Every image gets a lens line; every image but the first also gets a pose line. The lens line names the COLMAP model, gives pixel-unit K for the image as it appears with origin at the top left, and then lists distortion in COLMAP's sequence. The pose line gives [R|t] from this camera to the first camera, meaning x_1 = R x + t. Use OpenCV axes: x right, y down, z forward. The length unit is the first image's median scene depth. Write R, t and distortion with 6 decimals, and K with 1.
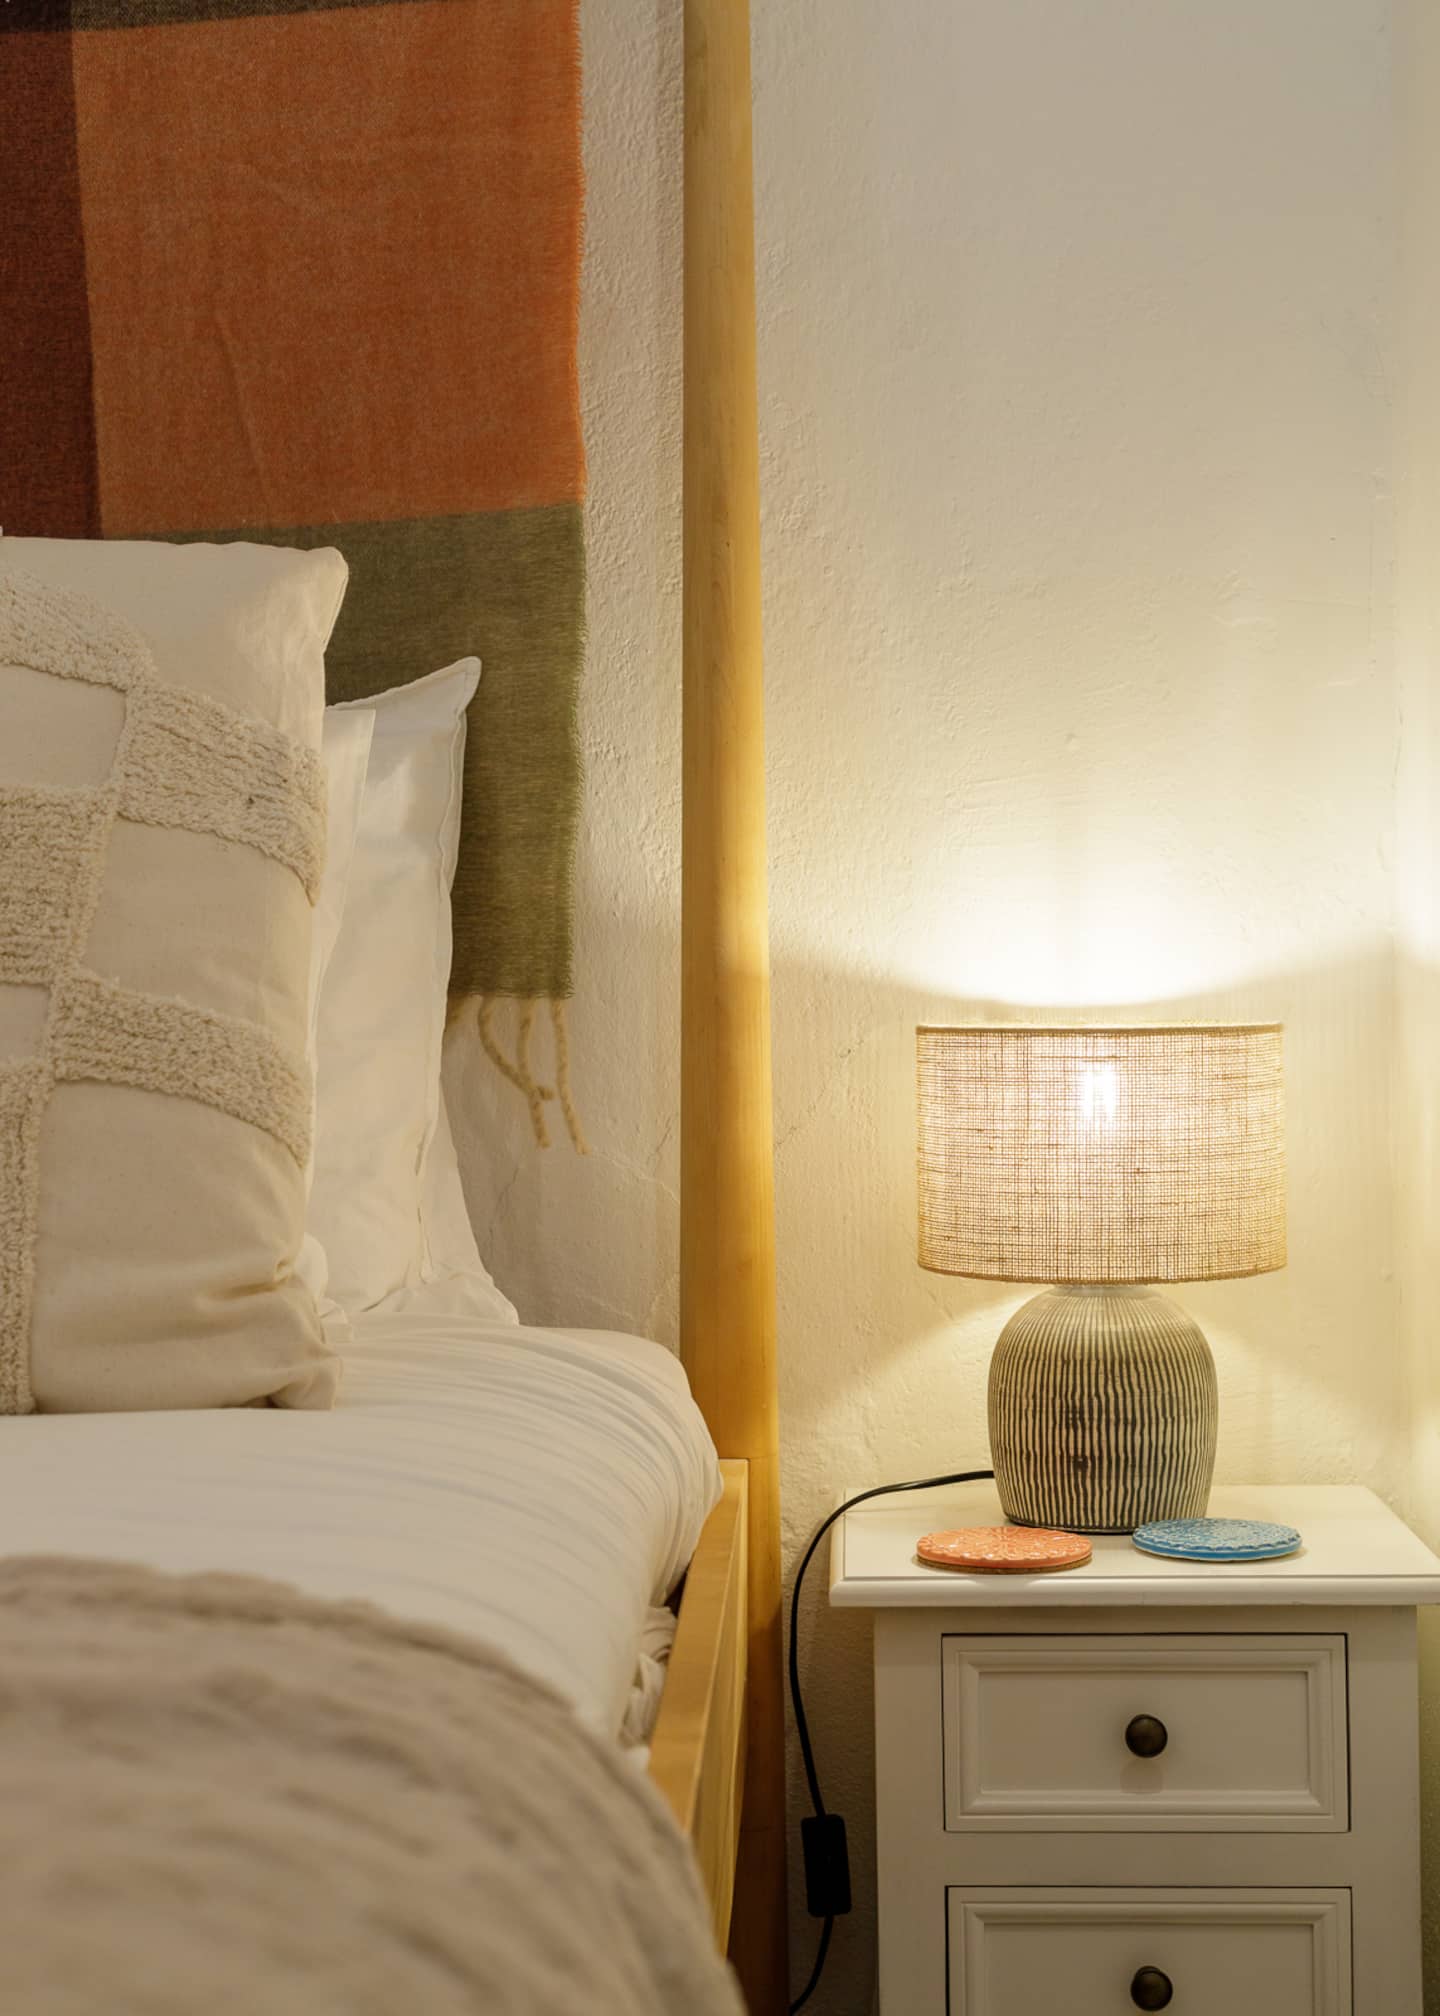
lens RADIAL K [[3074.4, 0, 720.0], [0, 3074.4, 1008.0], [0, 0, 1]] dist [0.003187, 0.027015]
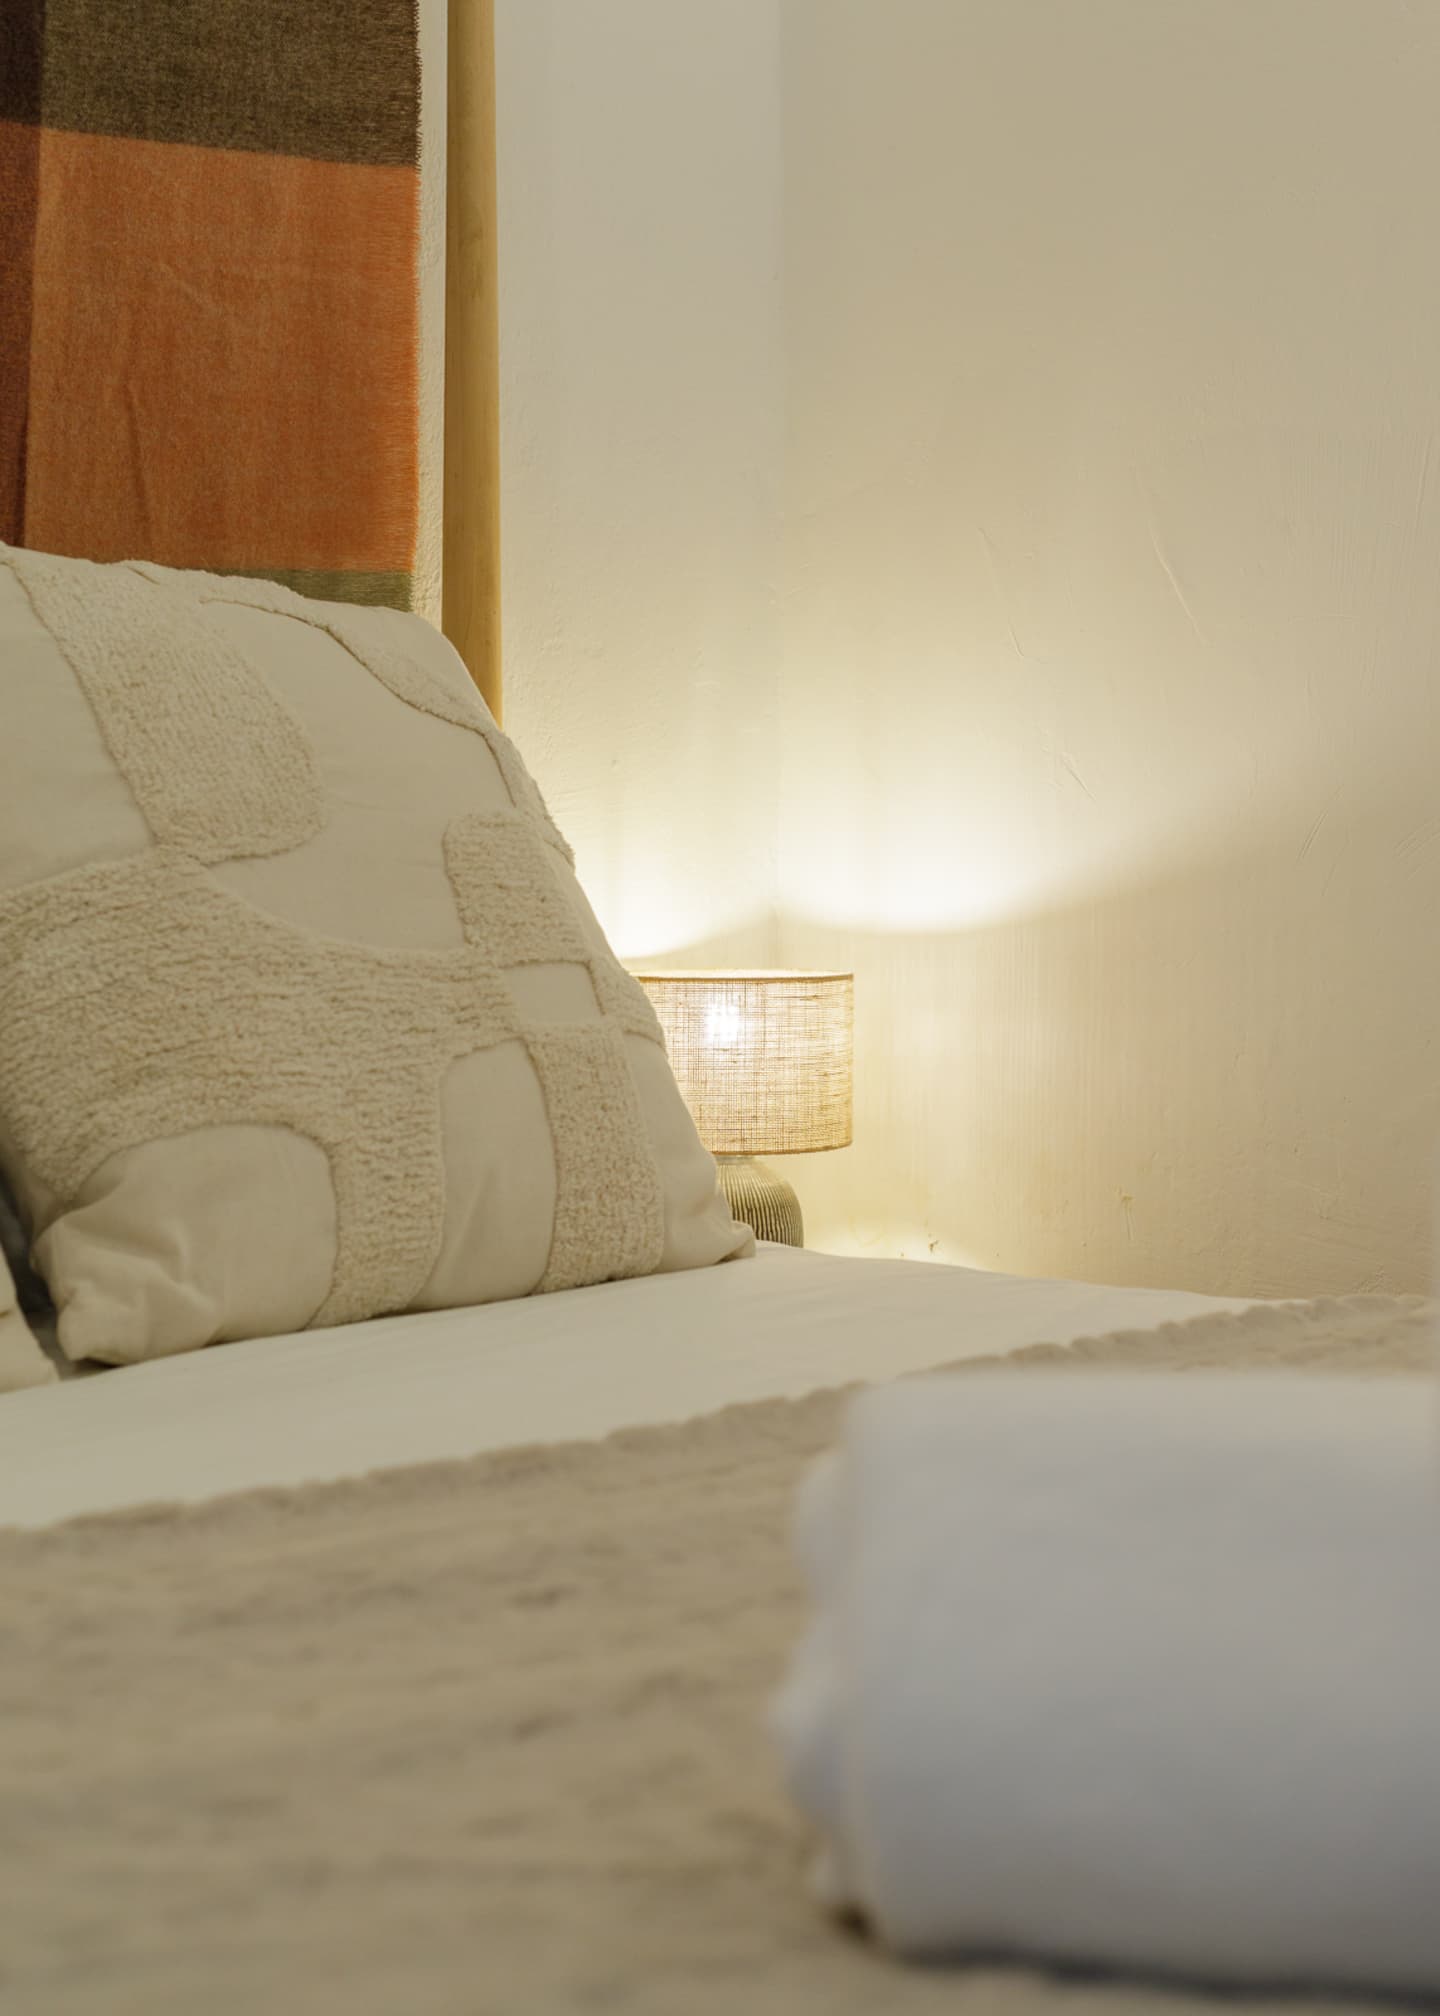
lens RADIAL K [[3204.6, 0, 696.6], [0, 3204.6, 1004.4], [0, 0, 1]] dist [-0.010134, 0.055716]
pose [[0.700667, -0.021084, 0.713177, -0.910599], [0.003951, 0.999663, 0.025672, -0.017897], [-0.713478, -0.015170, 0.700514, -0.024568]]
